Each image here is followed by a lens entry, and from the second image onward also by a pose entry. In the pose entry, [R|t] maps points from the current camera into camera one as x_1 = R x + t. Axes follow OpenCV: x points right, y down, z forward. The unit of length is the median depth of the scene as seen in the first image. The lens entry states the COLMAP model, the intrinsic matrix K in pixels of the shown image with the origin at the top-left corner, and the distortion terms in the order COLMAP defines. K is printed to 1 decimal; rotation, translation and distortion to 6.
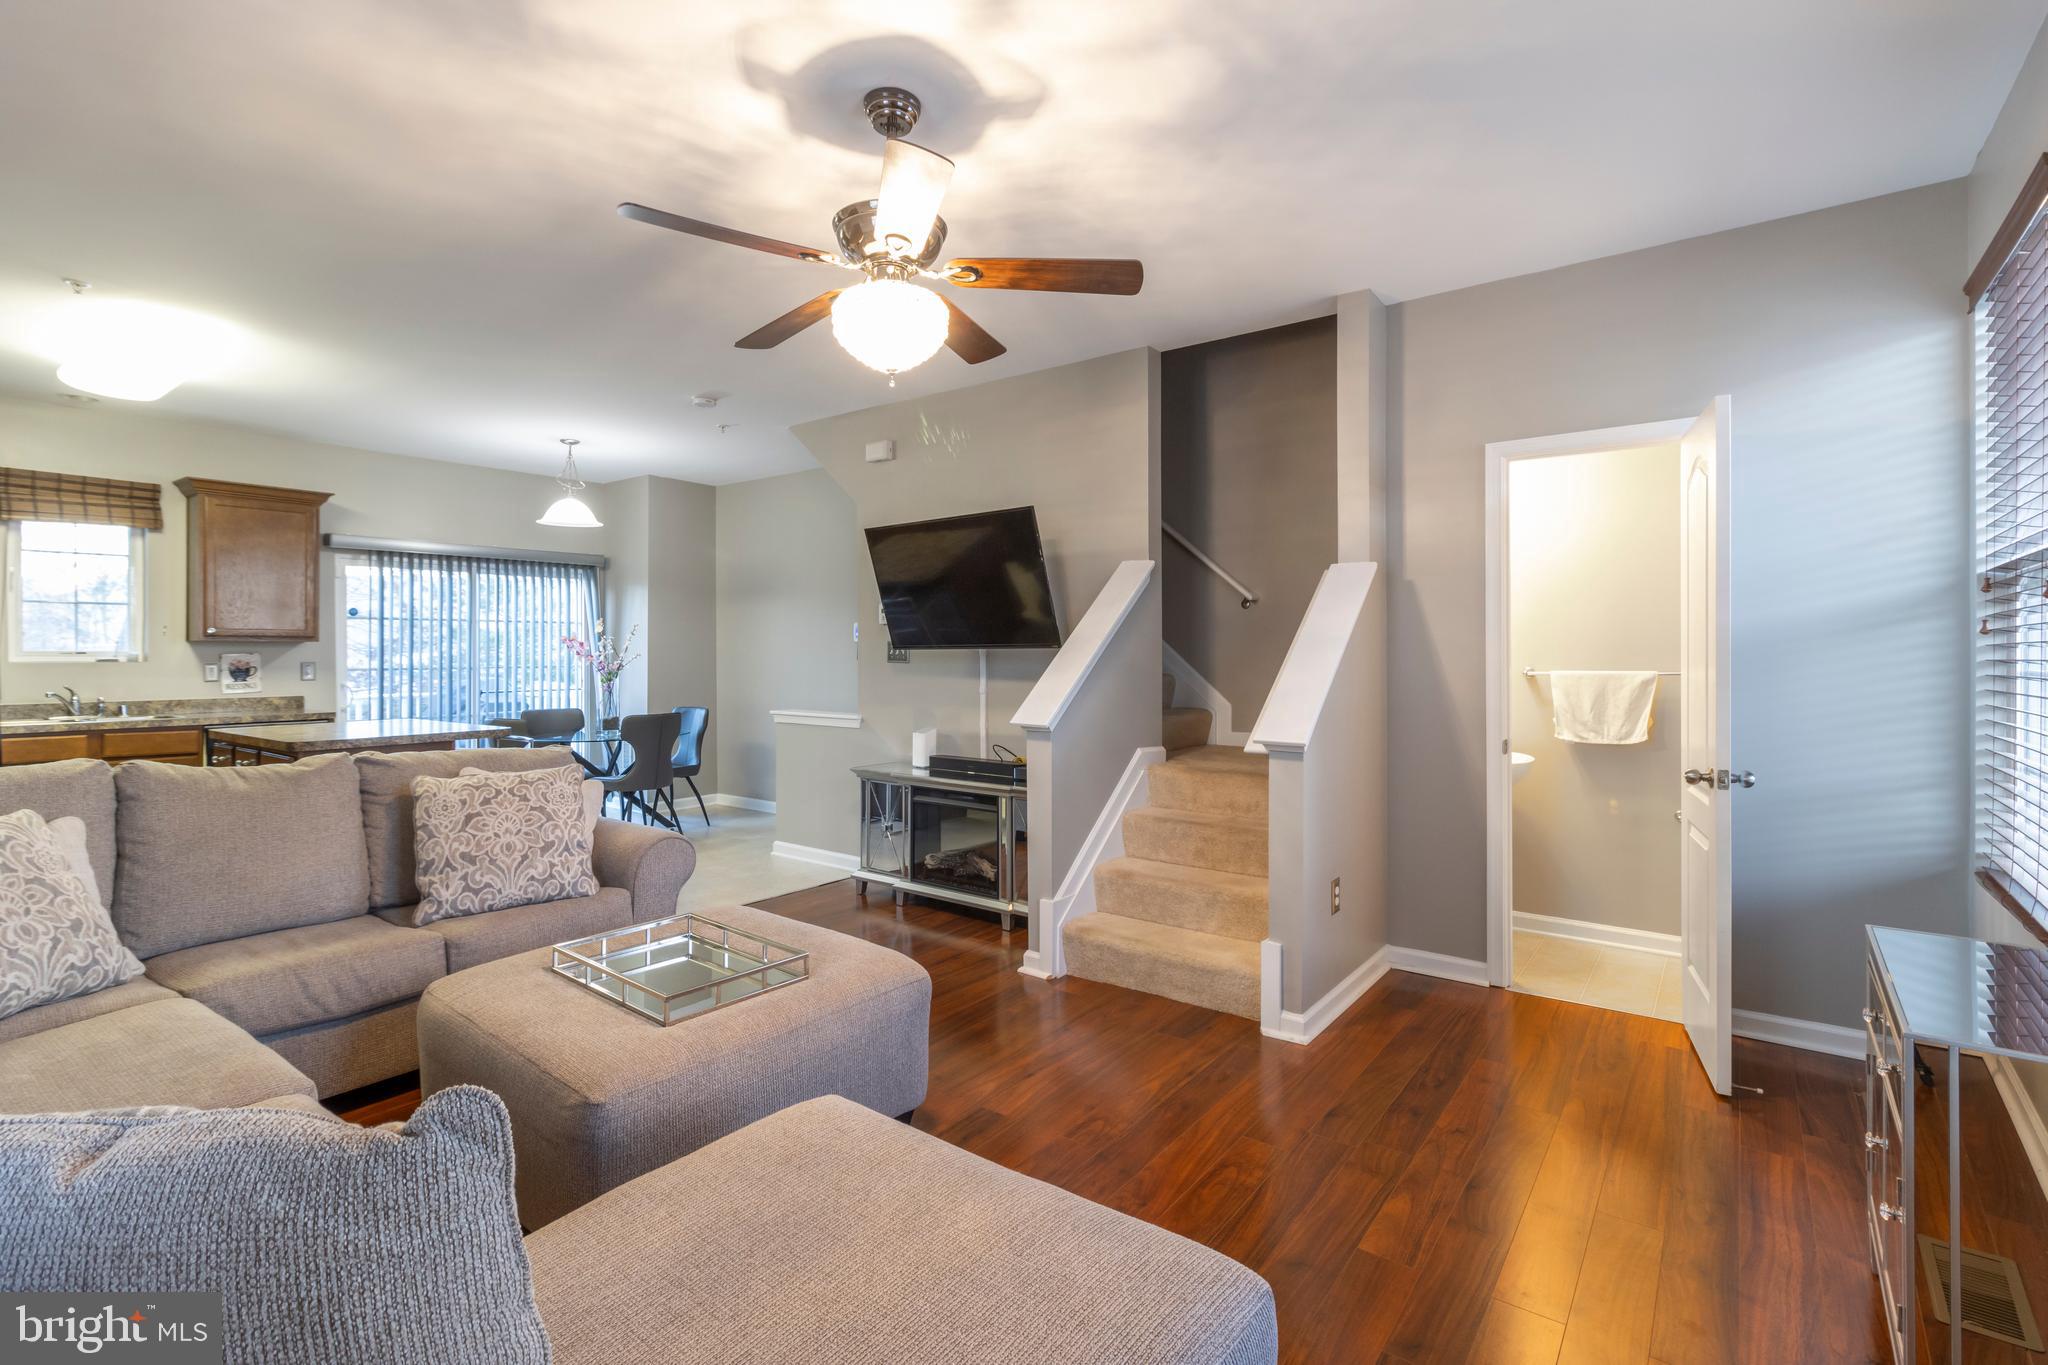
lens RADIAL K [[941.4, 0, 1031.0], [0, 941.4, 647.5], [0, 0, 1]] dist [0.003212, -0.000696]
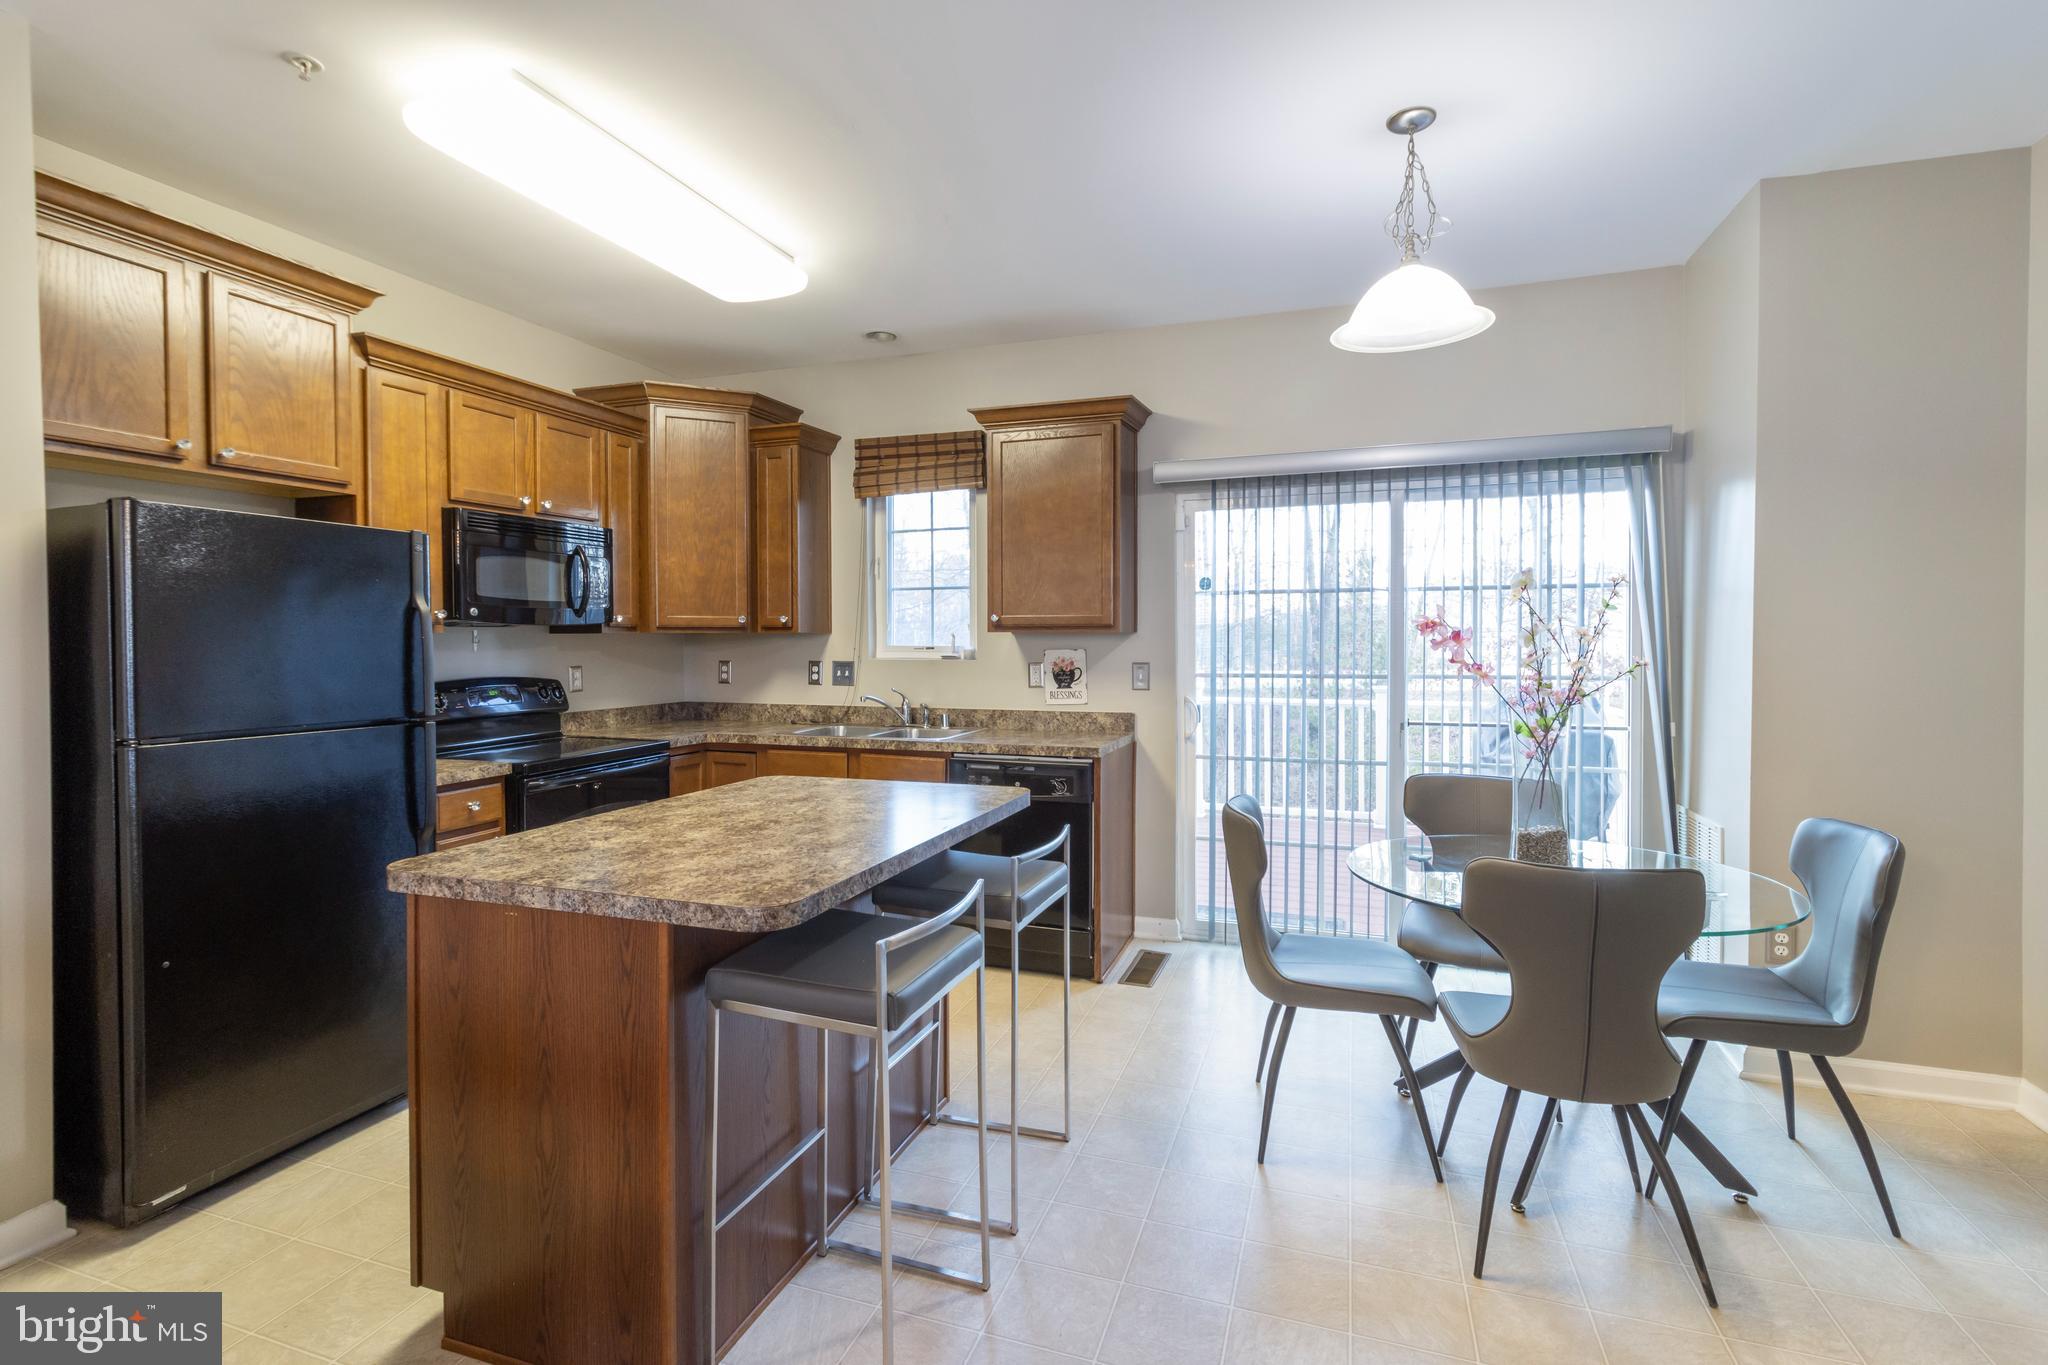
lens RADIAL K [[941.4, 0, 1022.3], [0, 941.4, 649.5], [0, 0, 1]] dist [0.003212, -0.000696]
pose [[0.300871, 0.014856, -0.953549, -0.179748], [0.006894, 0.999819, 0.017752, -0.007198], [0.953640, -0.011915, 0.300714, 0.811560]]
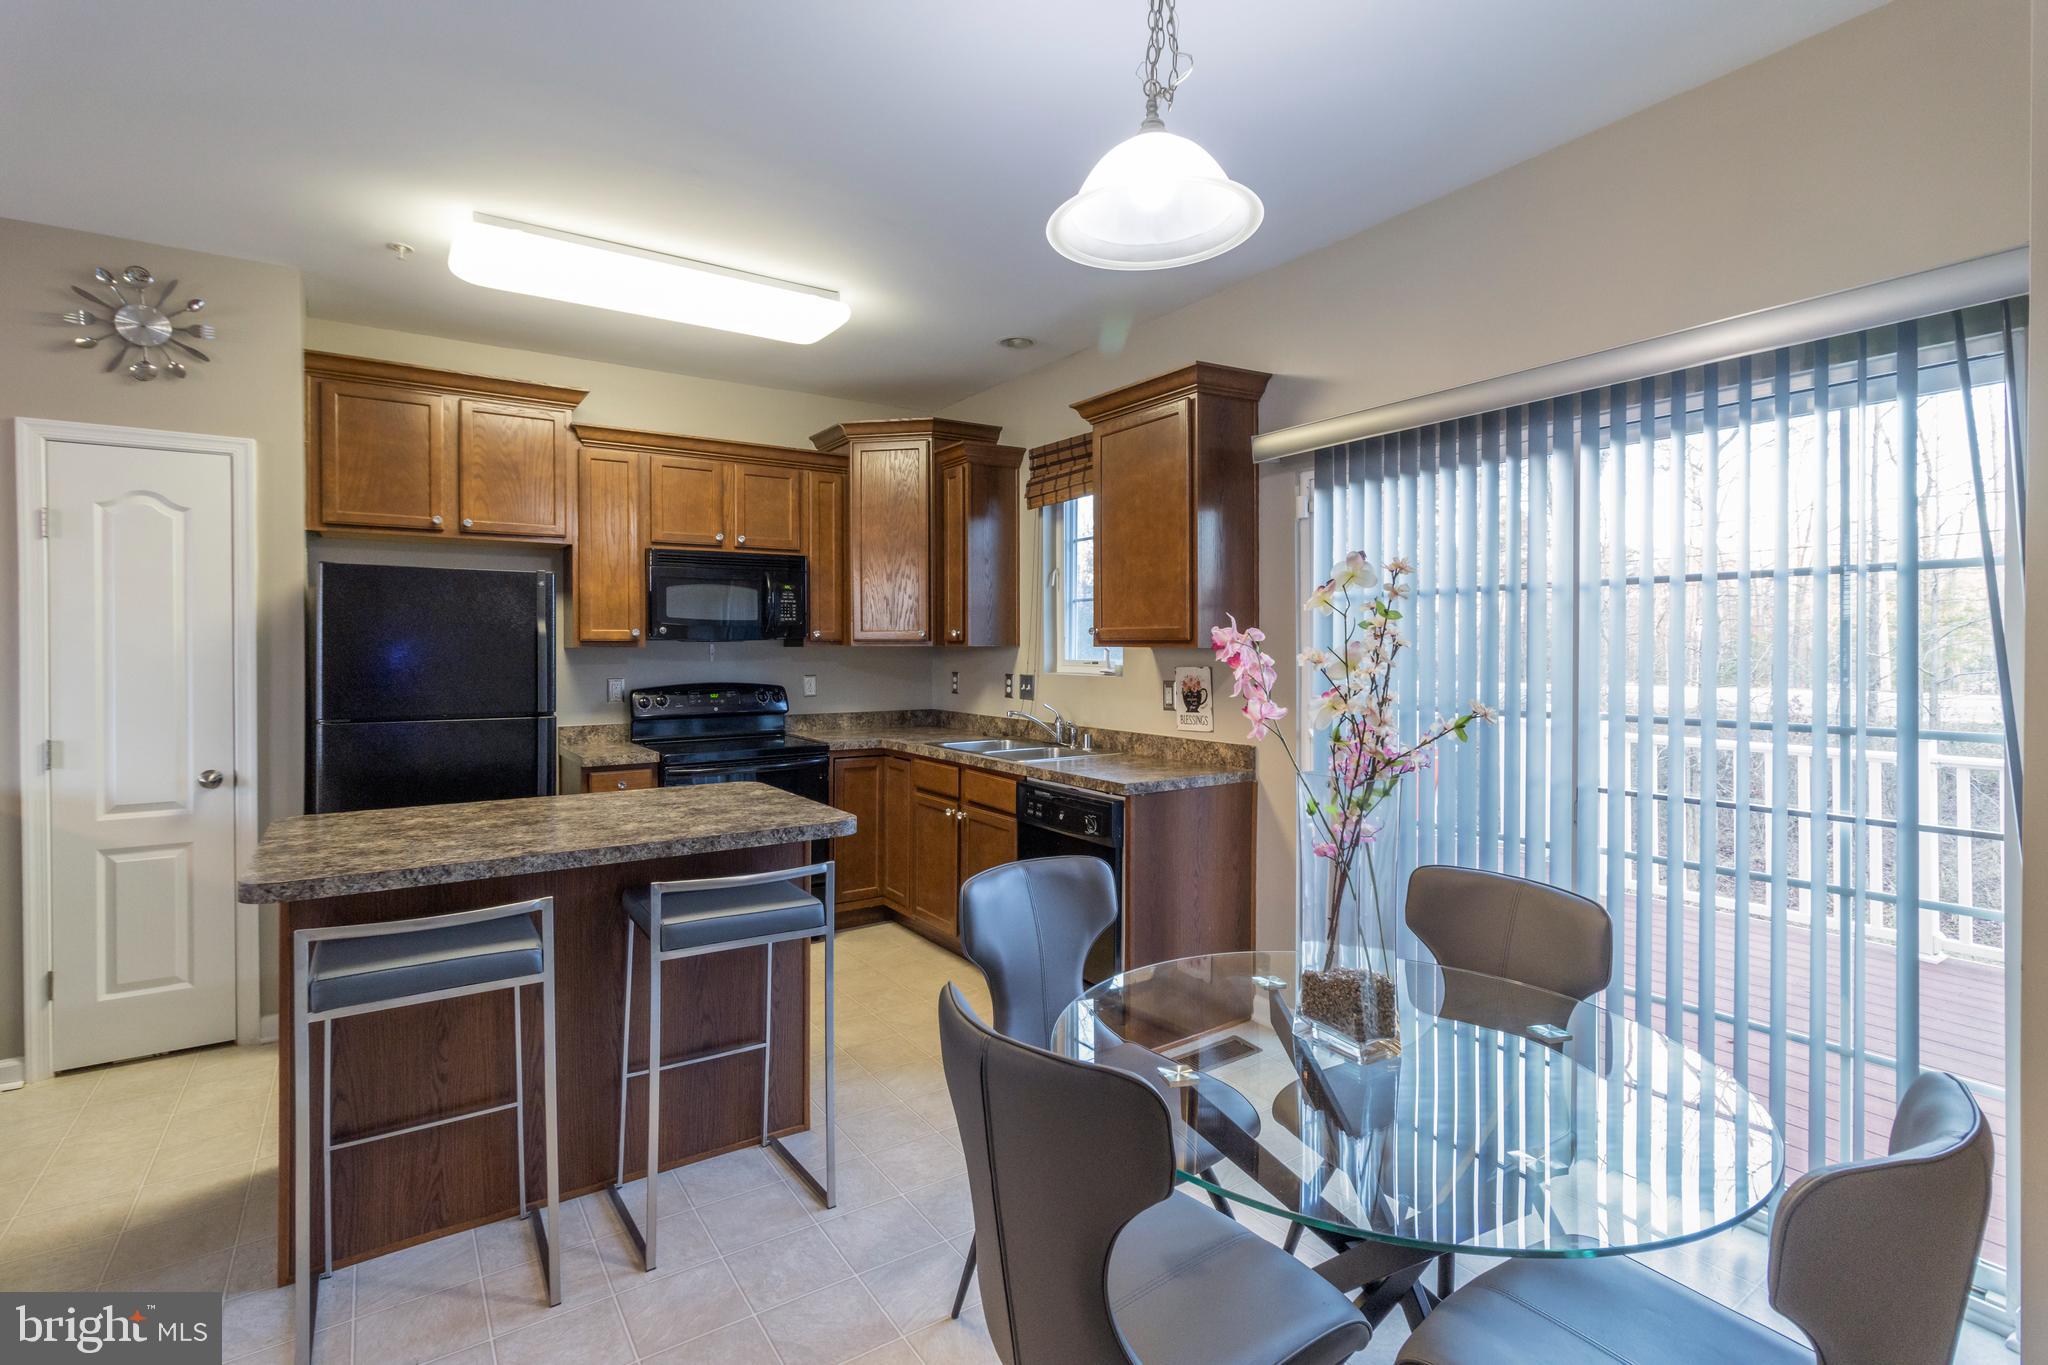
lens RADIAL K [[941.4, 0, 1020.0], [0, 941.4, 653.5], [0, 0, 1]] dist [0.003212, -0.000696]
pose [[-0.322099, 0.010018, -0.946653, -0.238283], [0.006898, 0.999942, 0.008235, -0.008746], [0.946681, -0.003878, -0.322149, 1.172957]]
